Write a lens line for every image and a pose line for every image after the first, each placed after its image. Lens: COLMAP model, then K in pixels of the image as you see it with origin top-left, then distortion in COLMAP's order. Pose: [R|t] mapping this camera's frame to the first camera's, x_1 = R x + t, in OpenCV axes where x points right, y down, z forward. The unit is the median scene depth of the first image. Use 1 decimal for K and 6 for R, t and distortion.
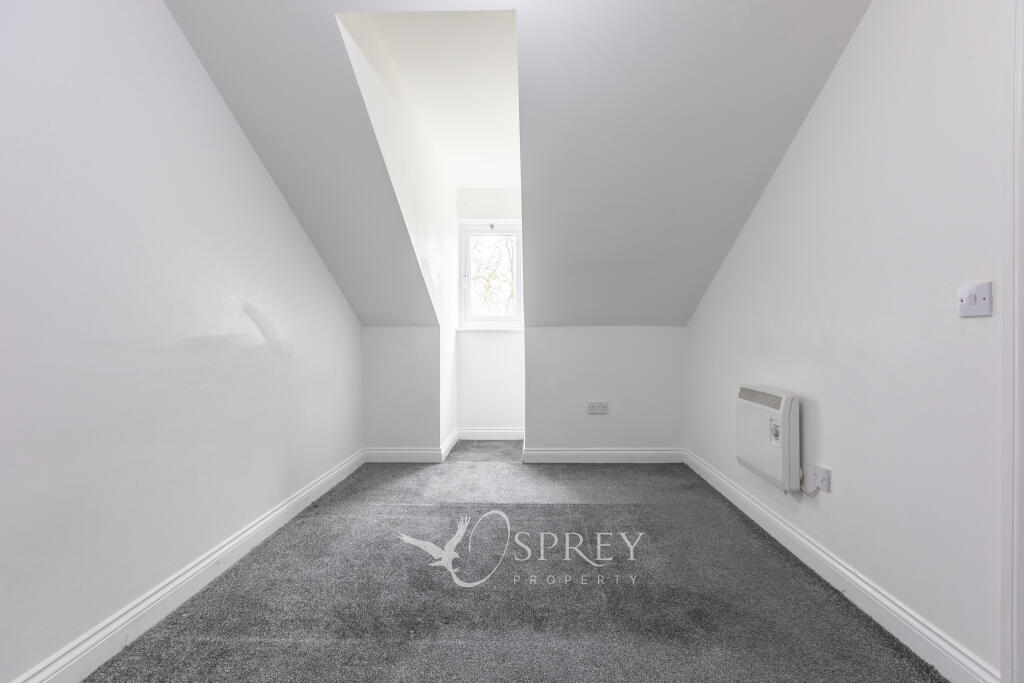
lens RADIAL K [[470.2, 0, 513.1], [0, 470.2, 338.1], [0, 0, 1]] dist [0.000598, -0.000138]
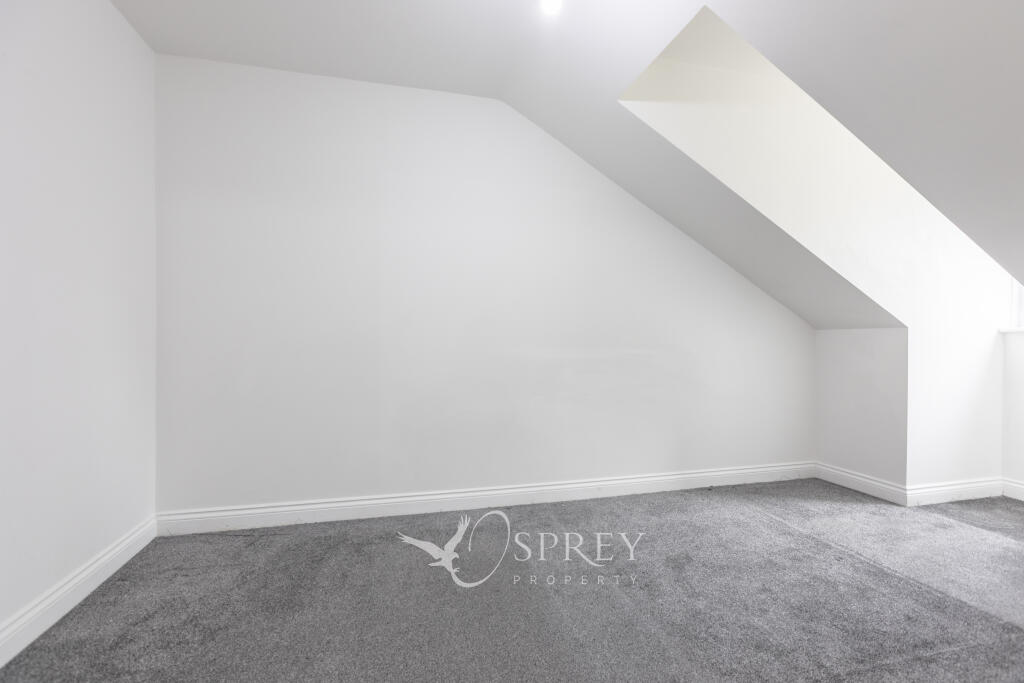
lens RADIAL K [[470.2, 0, 507.0], [0, 470.2, 342.4], [0, 0, 1]] dist [0.000598, -0.000138]
pose [[0.256465, 0.009013, -0.966512, 0.536366], [-0.010080, 0.999927, 0.006650, 0.001360], [0.966501, 0.008037, 0.256537, 0.234025]]
